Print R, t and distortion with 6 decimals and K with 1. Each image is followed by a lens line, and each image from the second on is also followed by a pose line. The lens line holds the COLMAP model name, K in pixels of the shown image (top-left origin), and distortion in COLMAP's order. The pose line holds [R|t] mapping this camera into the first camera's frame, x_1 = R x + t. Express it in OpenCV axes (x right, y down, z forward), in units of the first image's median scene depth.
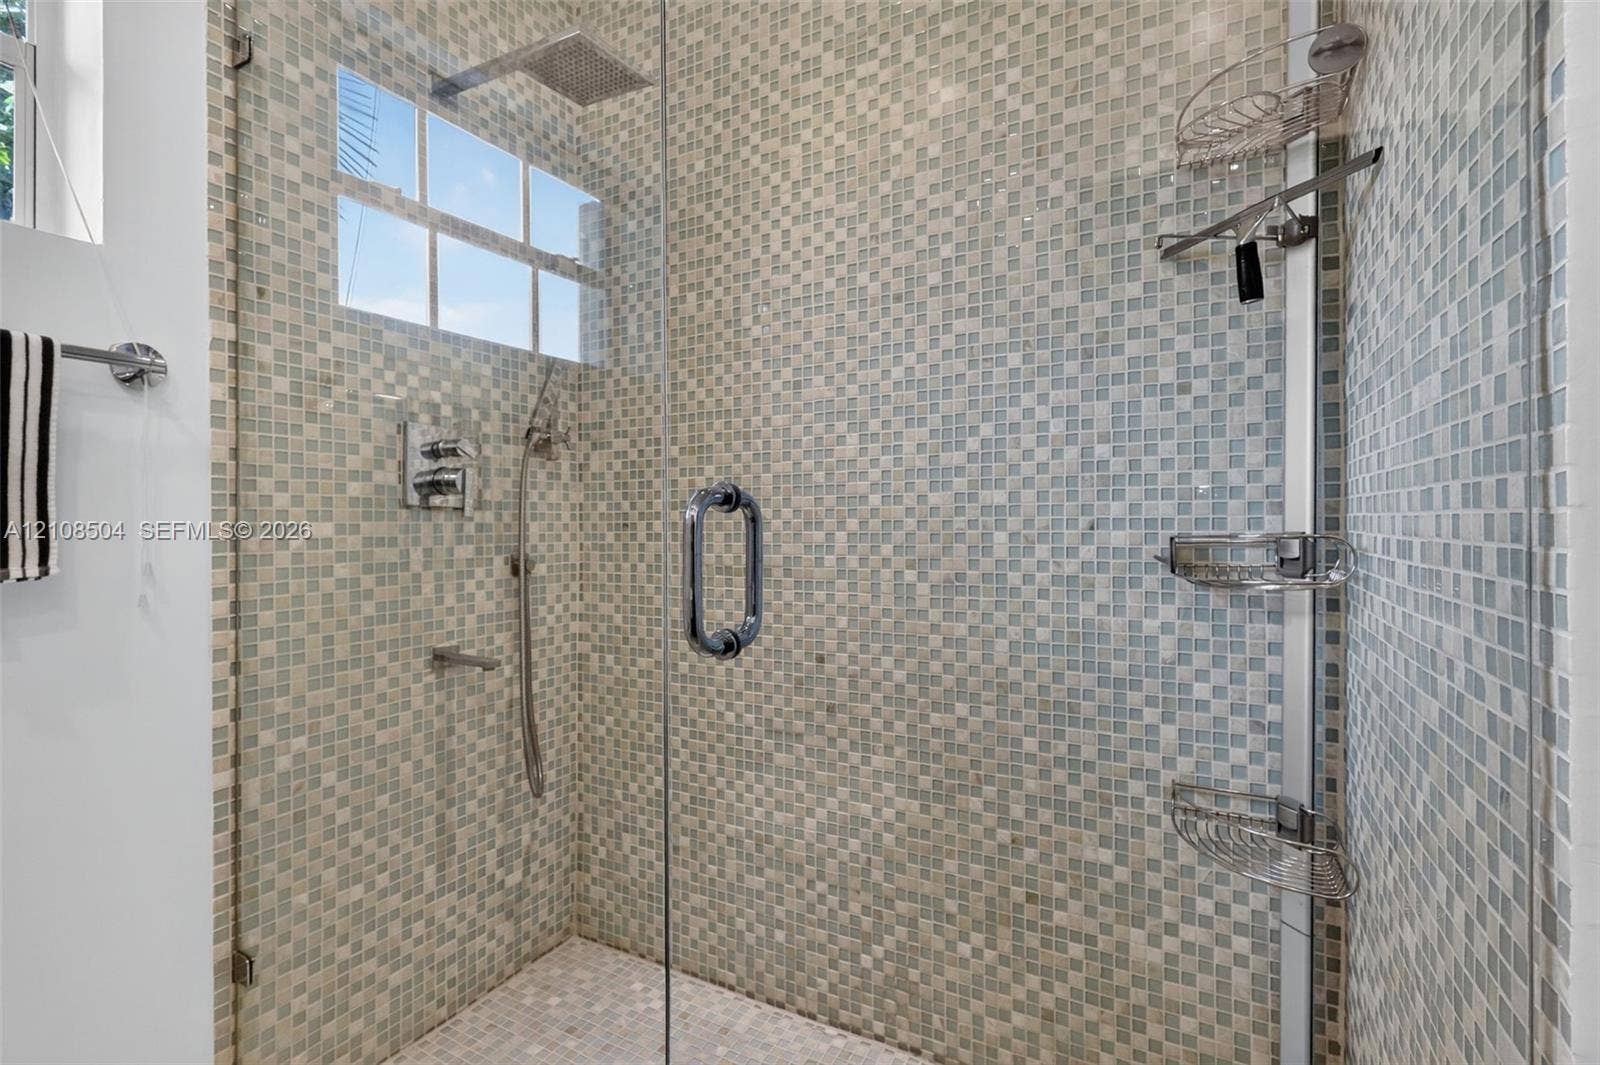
lens RADIAL K [[753.4, 0, 800.9], [0, 753.4, 530.5], [0, 0, 1]] dist [-0.001128, 0.000036]
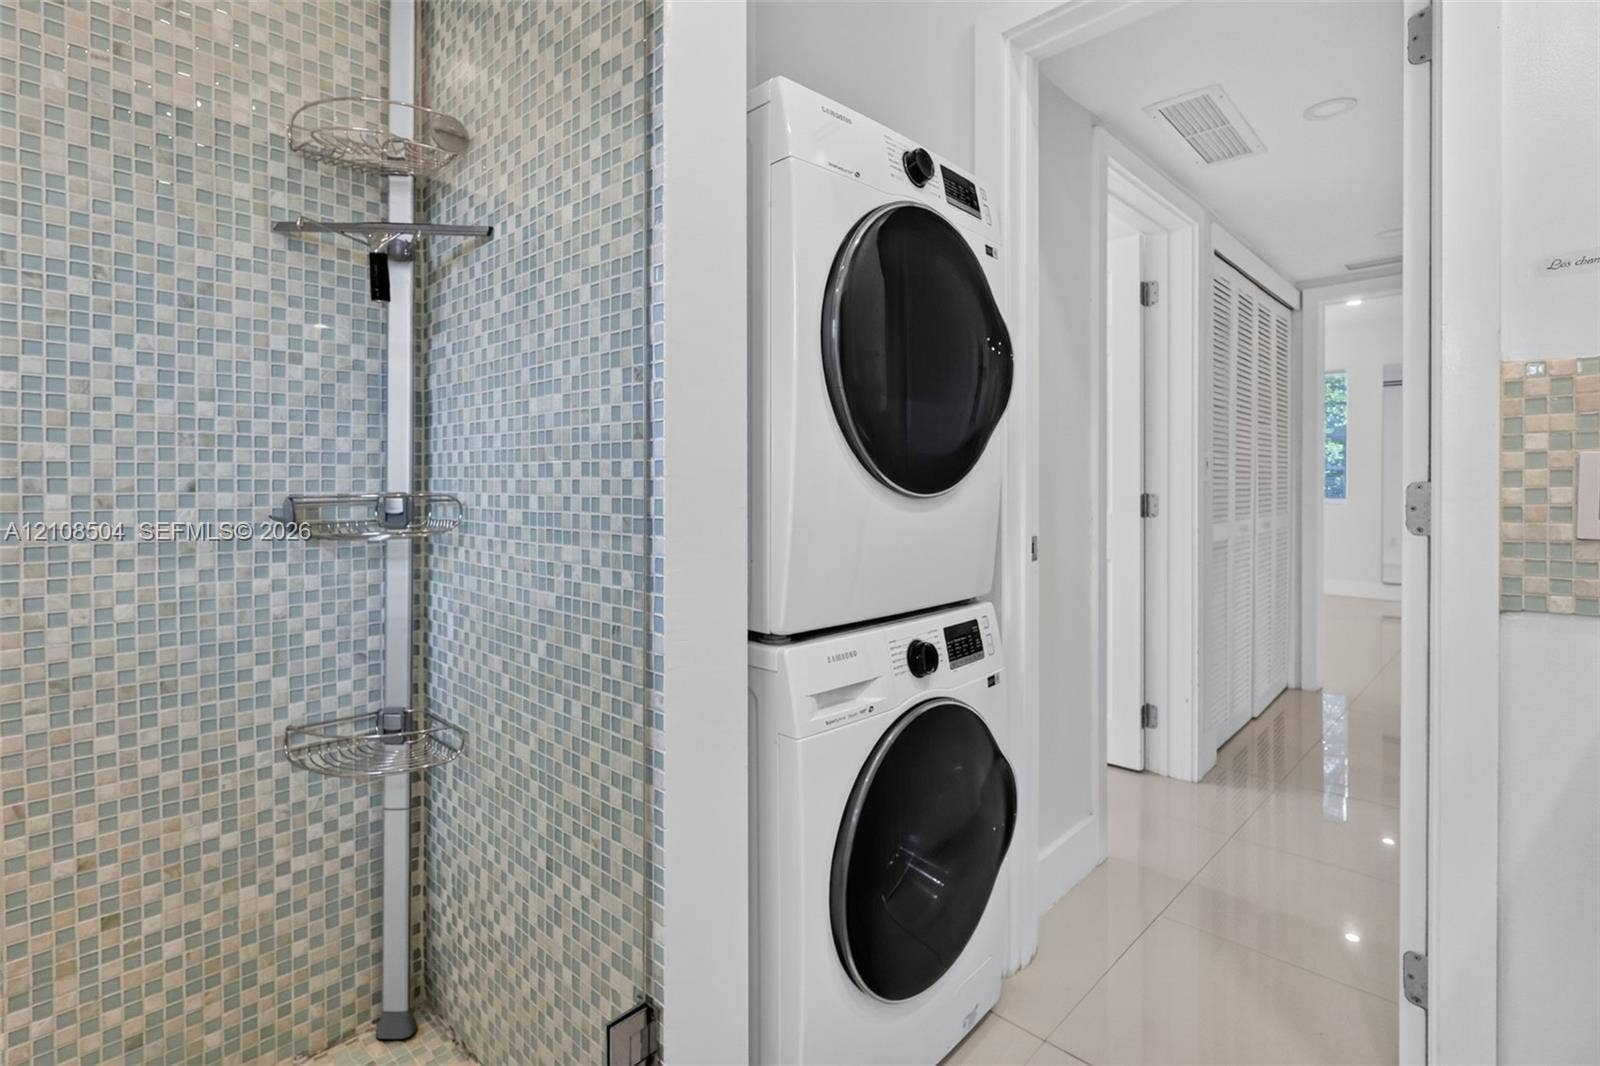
lens RADIAL K [[753.4, 0, 800.9], [0, 753.4, 531.0], [0, 0, 1]] dist [-0.001128, 0.000036]
pose [[0.270086, -0.053840, 0.961330, -0.321292], [0.007276, 0.998521, 0.053878, 0.003336], [-0.962809, -0.007557, 0.270078, 0.015916]]
